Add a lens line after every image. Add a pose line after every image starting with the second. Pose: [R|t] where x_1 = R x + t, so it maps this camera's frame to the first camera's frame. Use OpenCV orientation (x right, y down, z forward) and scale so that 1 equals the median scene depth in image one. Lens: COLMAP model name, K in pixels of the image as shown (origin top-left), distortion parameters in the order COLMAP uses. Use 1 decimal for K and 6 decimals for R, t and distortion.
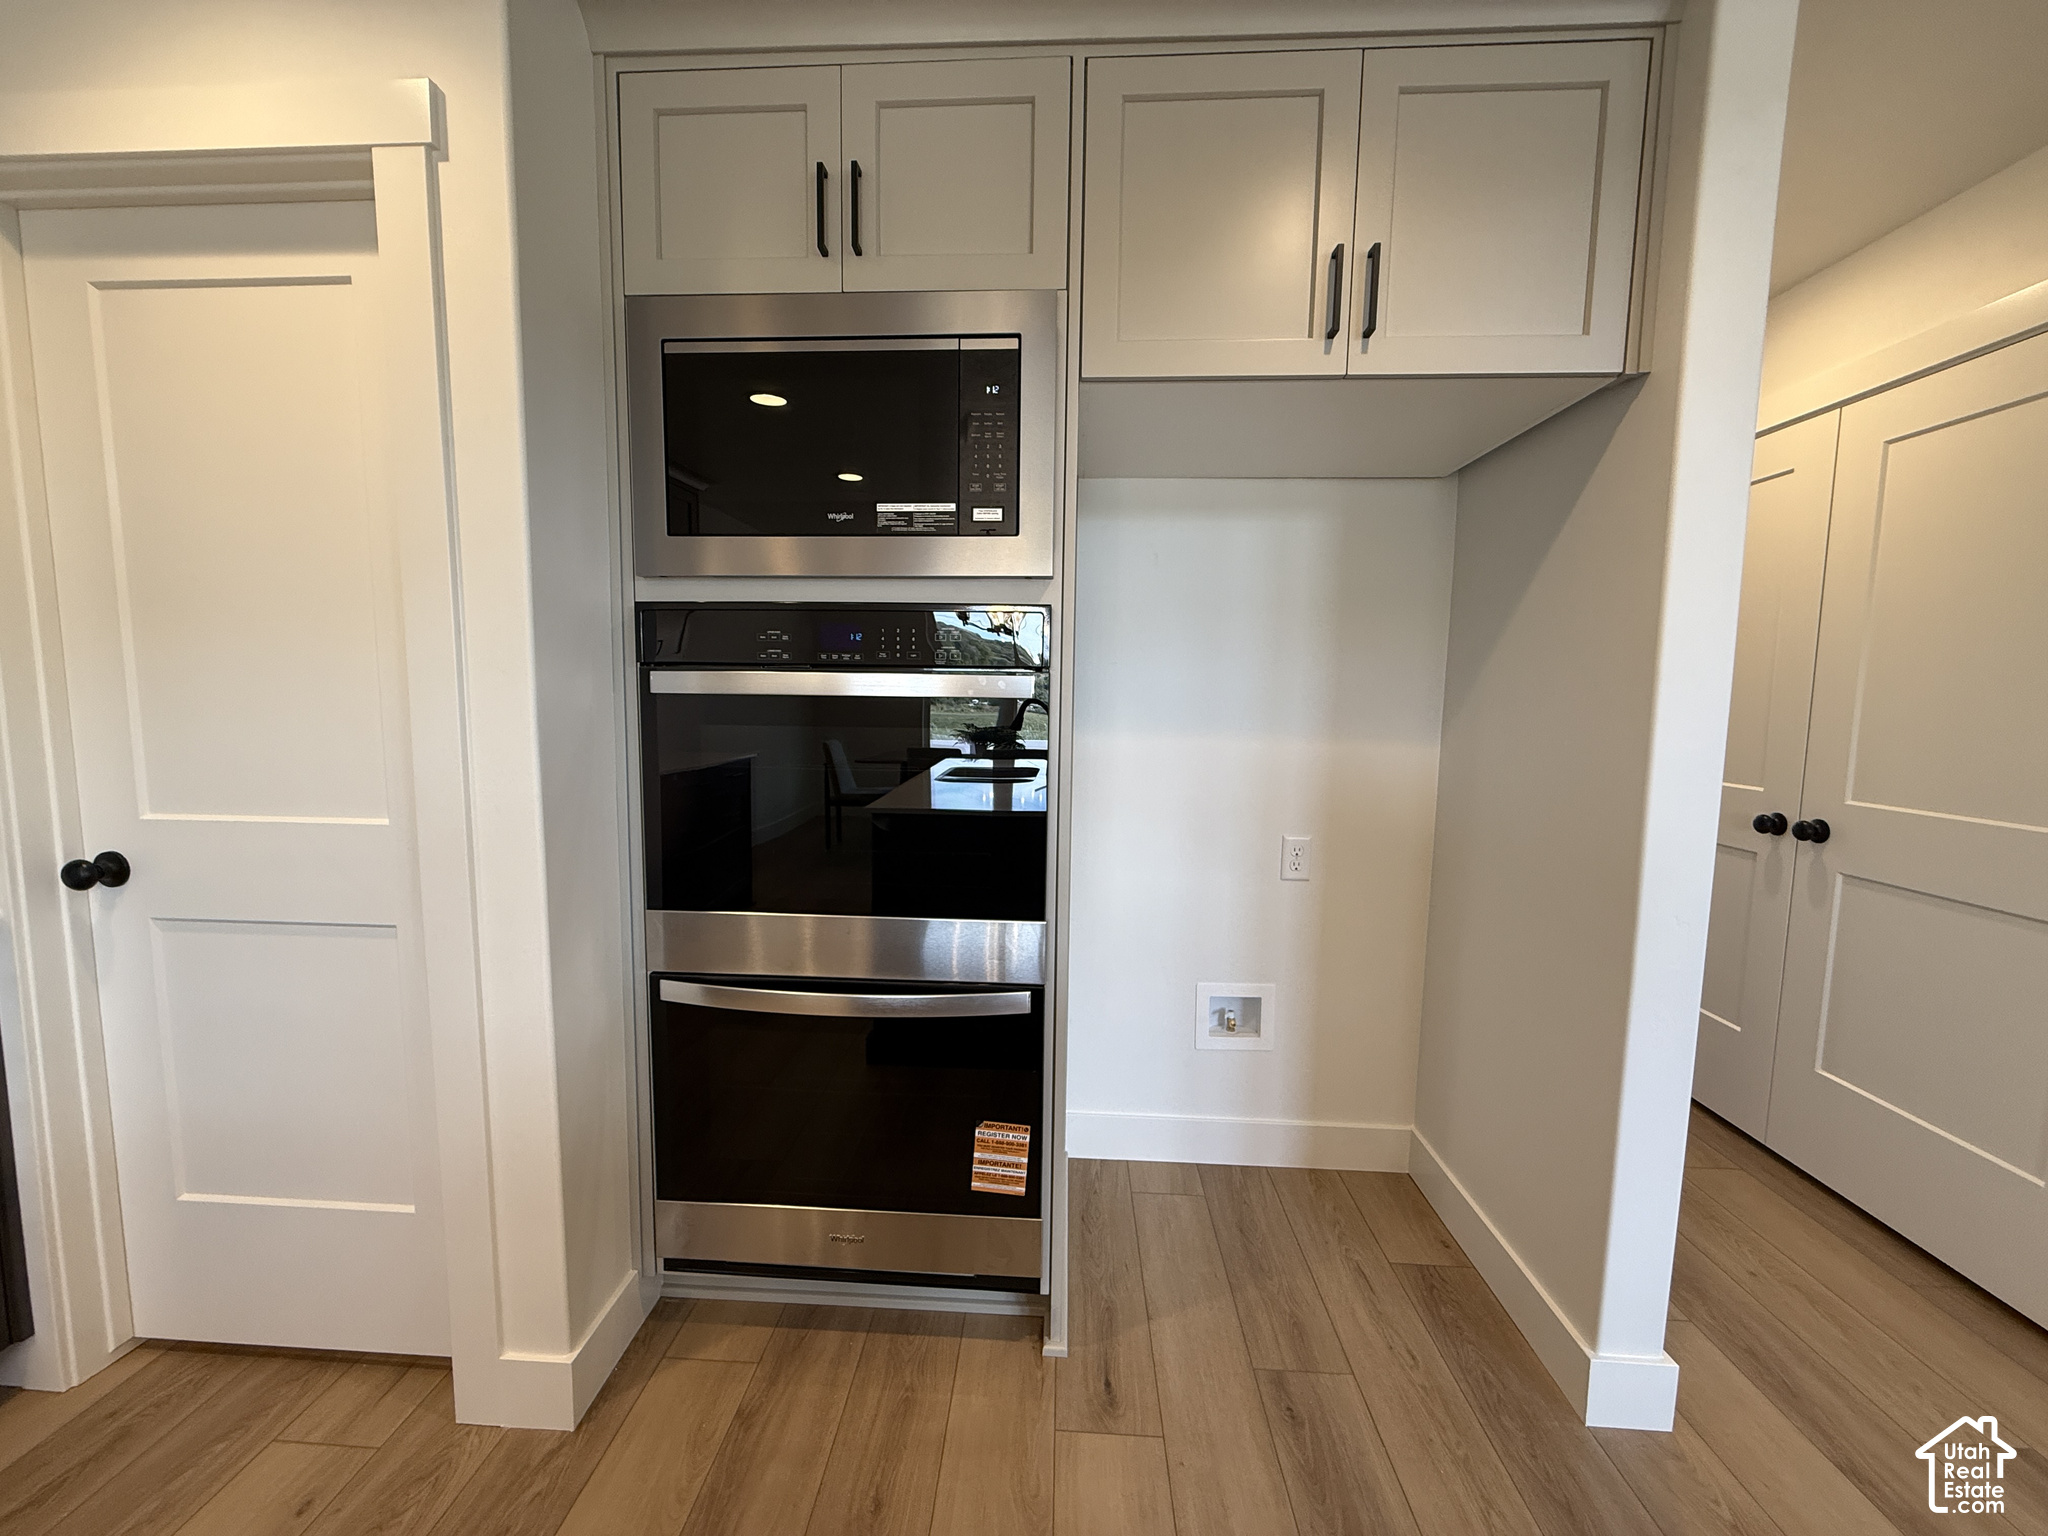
lens RADIAL K [[817.6, 0, 1013.3], [0, 817.6, 774.7], [0, 0, 1]] dist [0.001011, 0.000057]
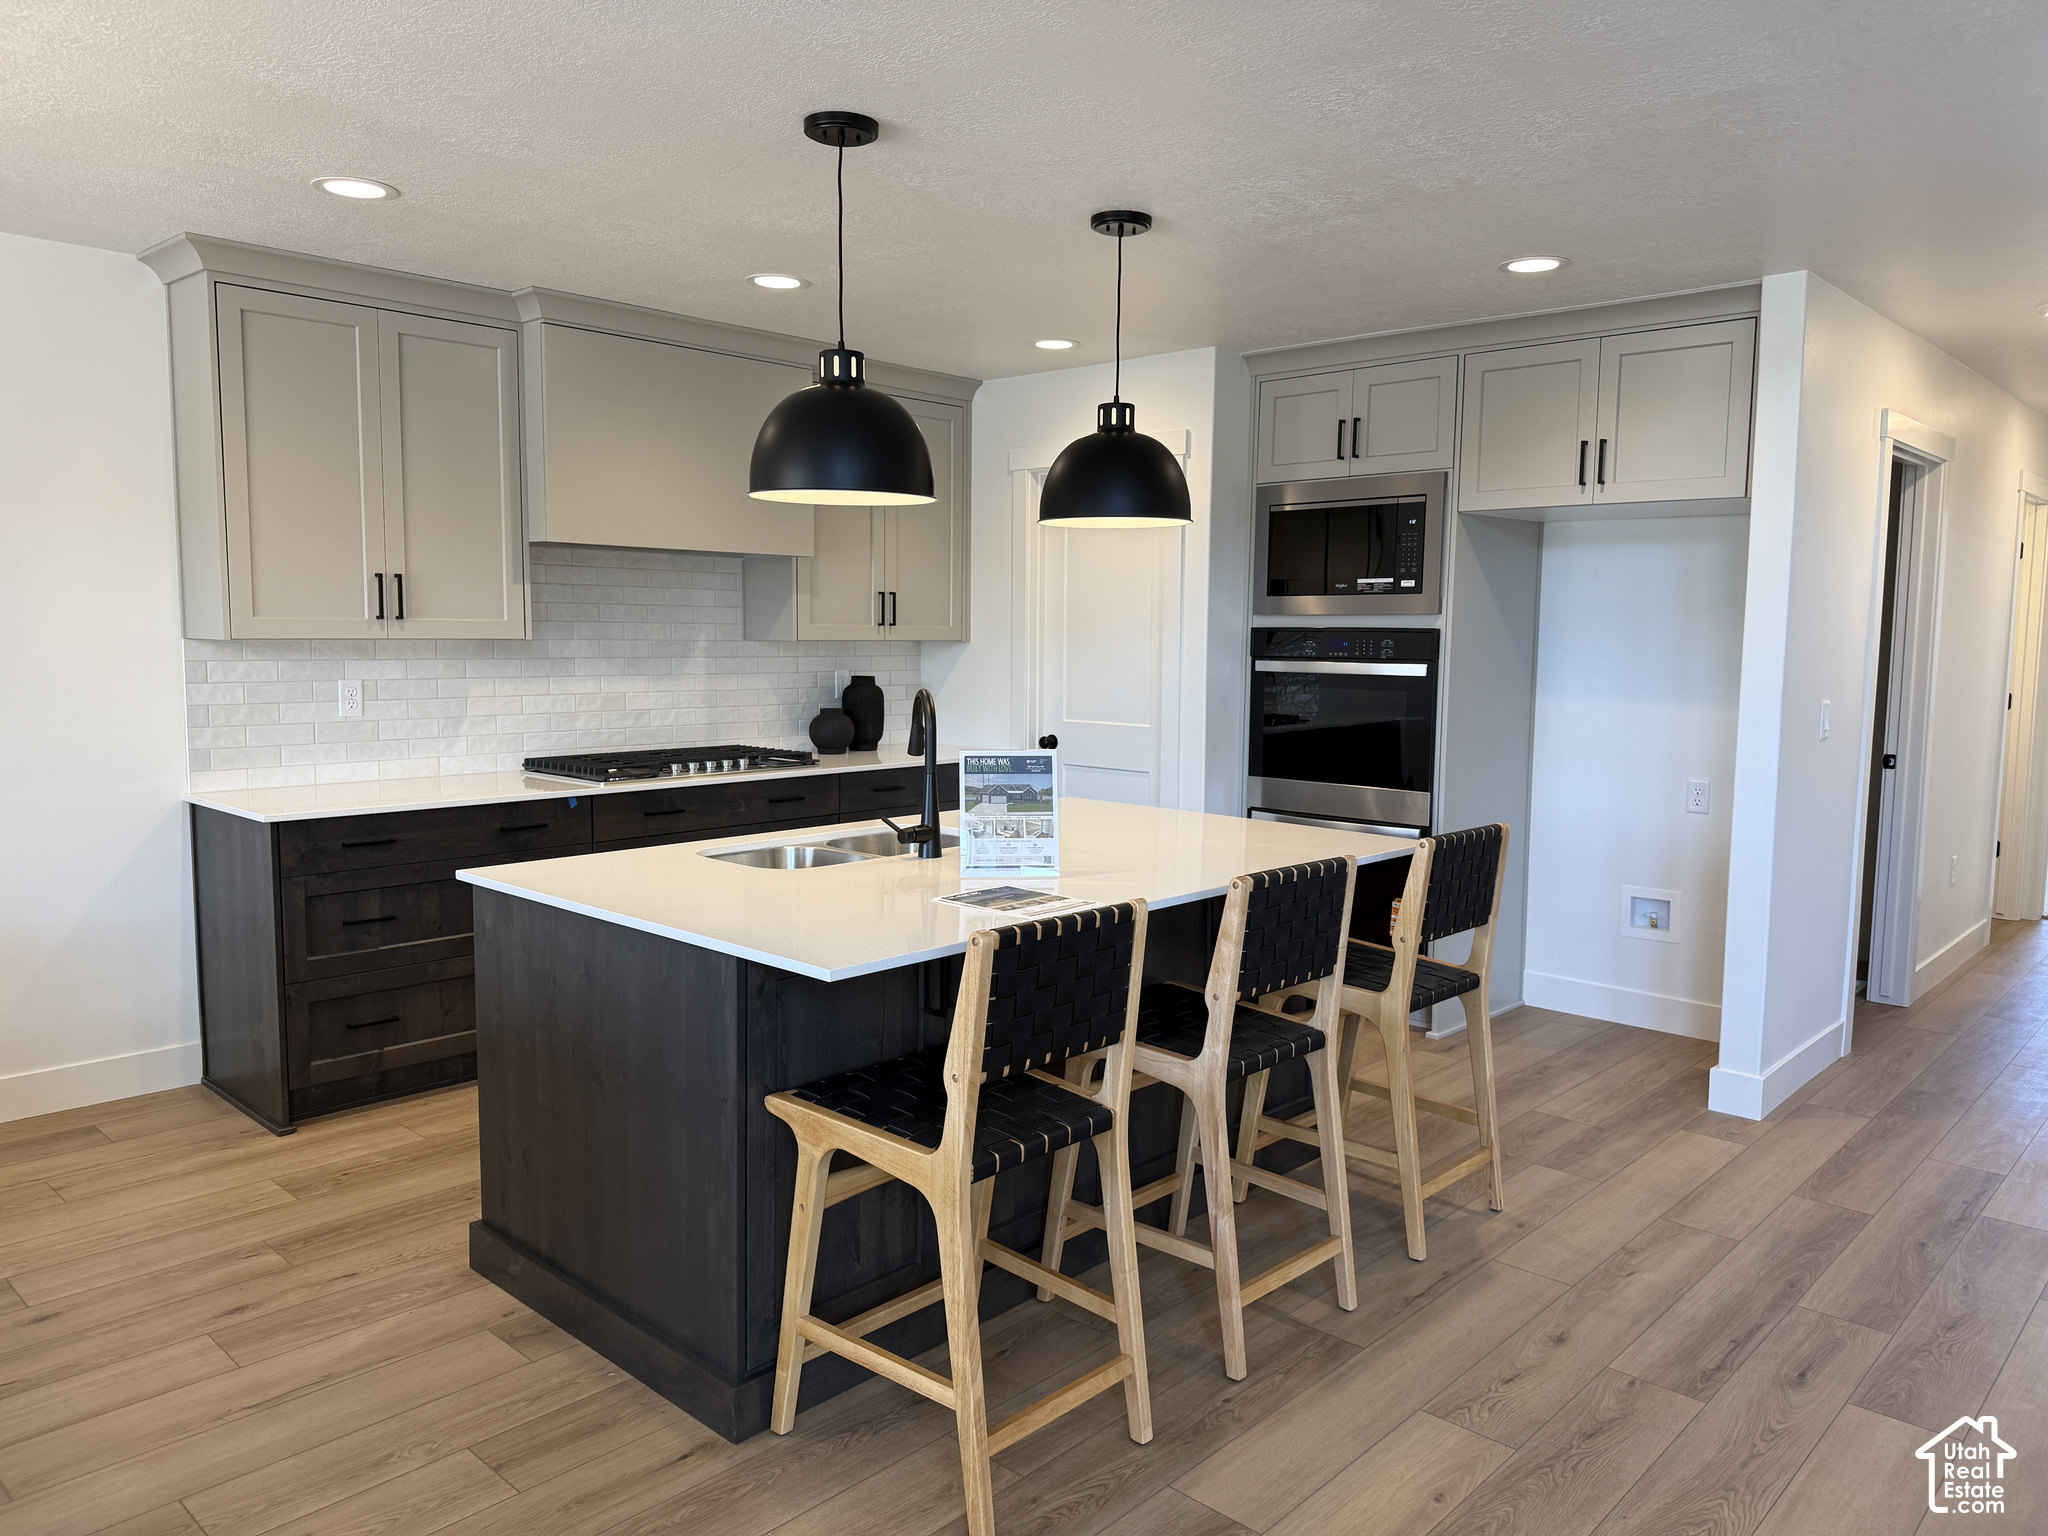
lens RADIAL K [[1430.5, 0, 1017.6], [0, 1430.5, 771.7], [0, 0, 1]] dist [-0.002709, -0.003034]
pose [[0.768819, 0.056478, -0.636968, 1.462620], [-0.062399, 0.997964, 0.013171, 0.151144], [0.636415, 0.029620, 0.770778, -2.245819]]
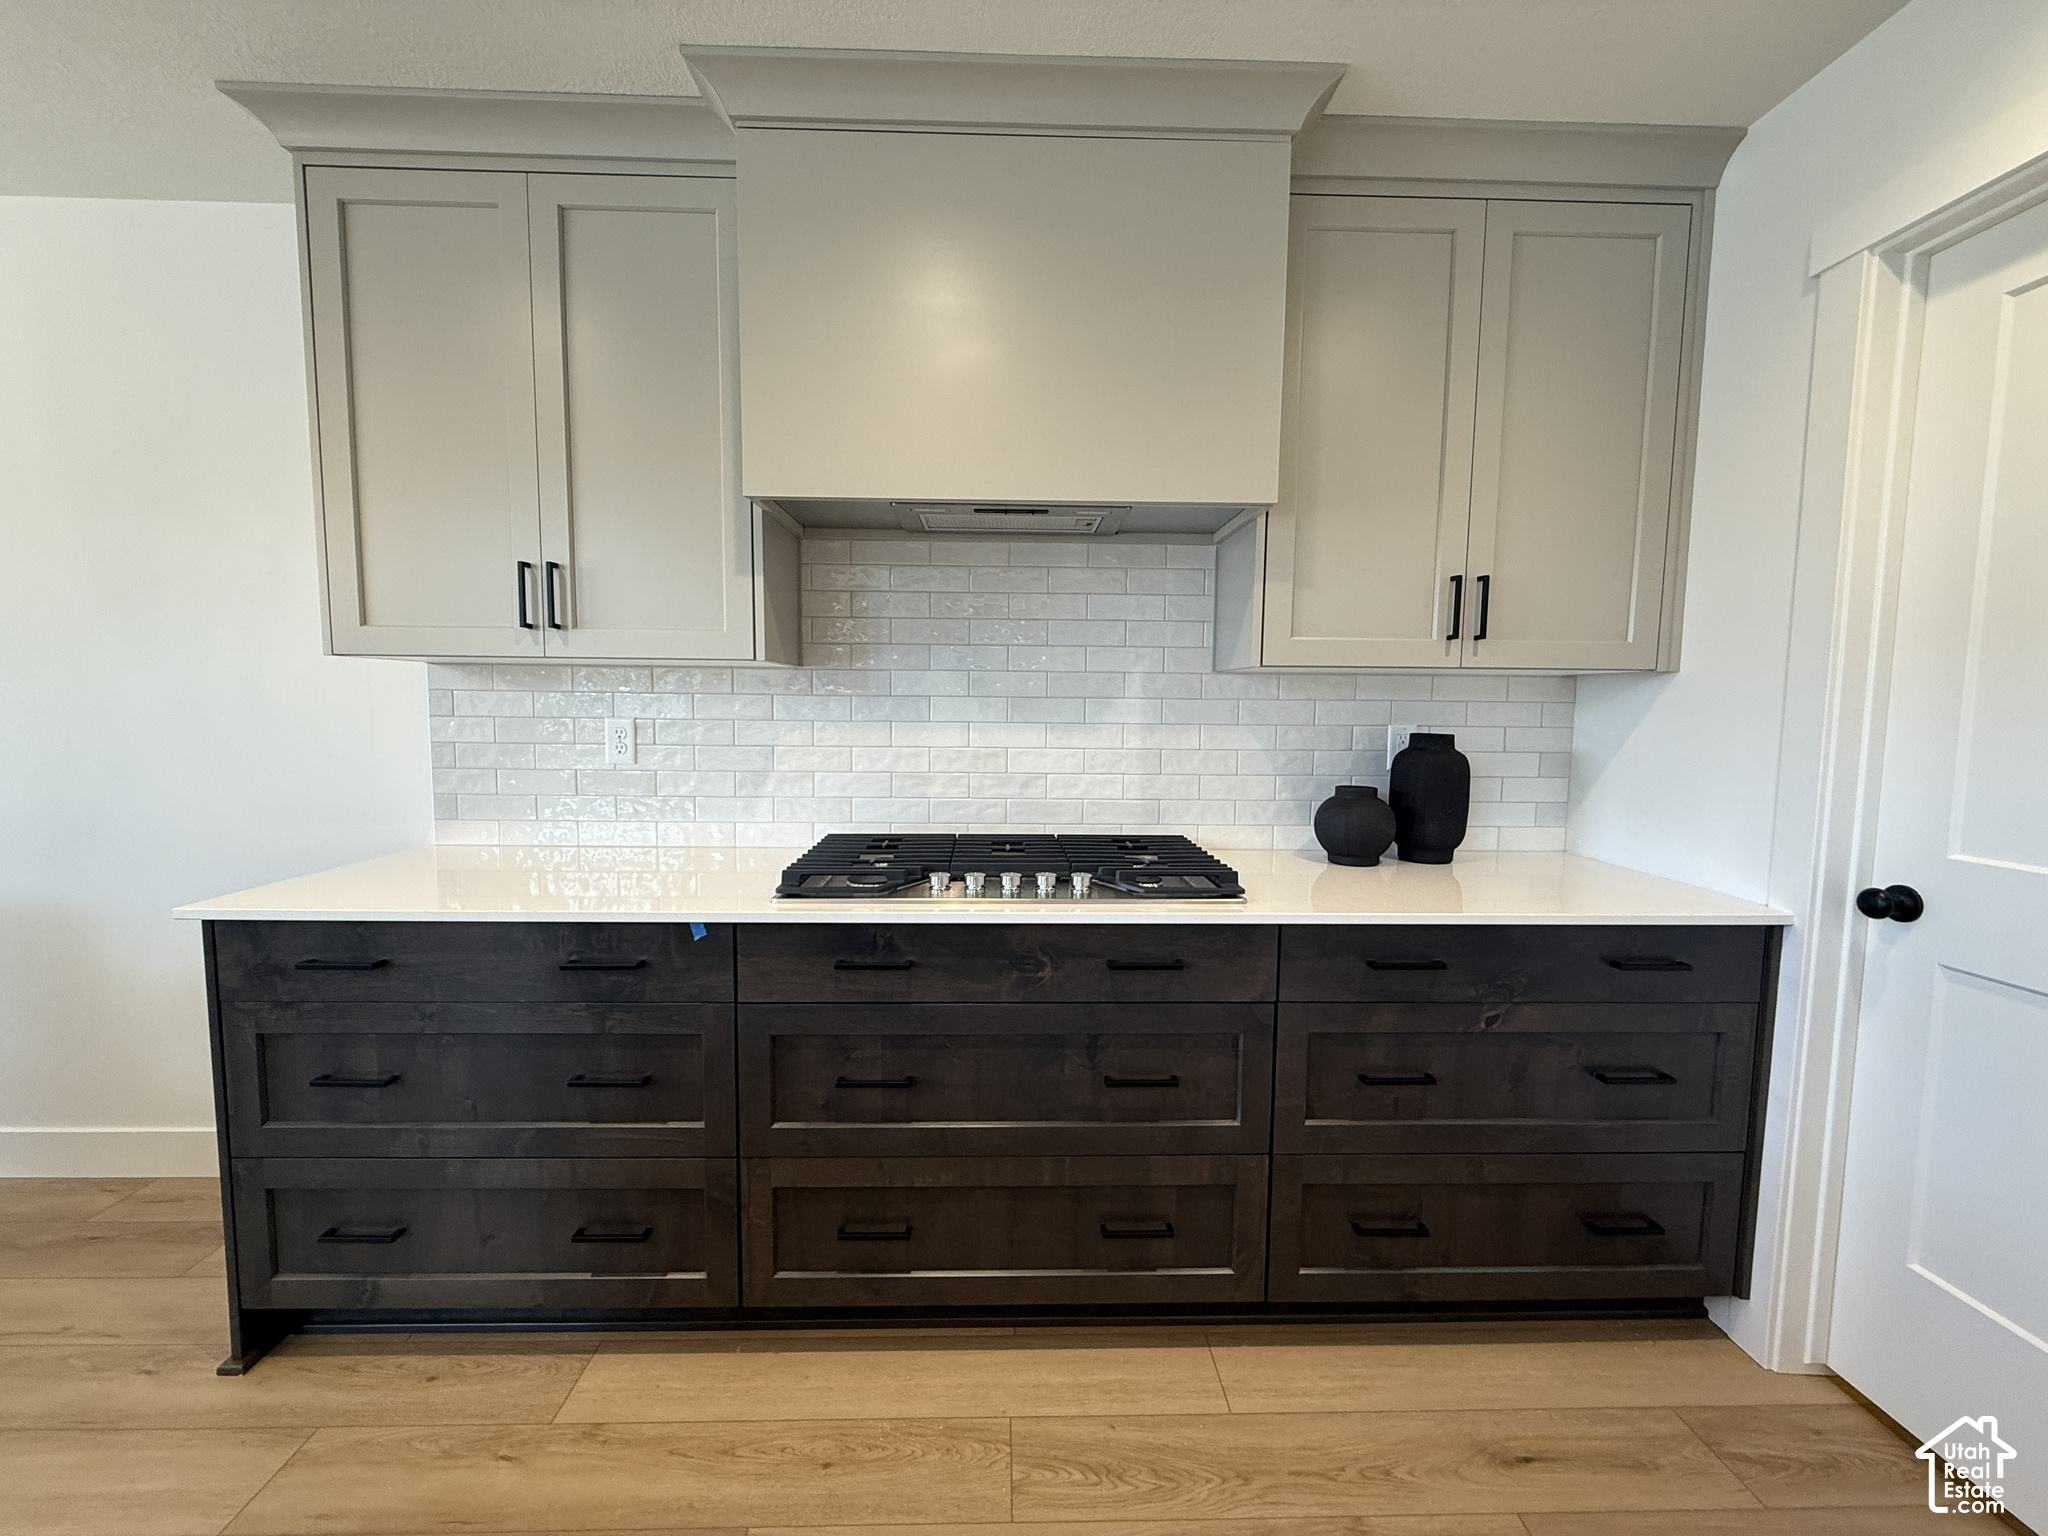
lens RADIAL K [[817.6, 0, 1022.6], [0, 817.6, 772.8], [0, 0, 1]] dist [0.001011, 0.000057]
pose [[0.091766, 0.067599, -0.993483, -0.231240], [-0.107792, 0.992505, 0.057576, 0.016838], [0.989929, 0.101806, 0.098364, -0.154516]]
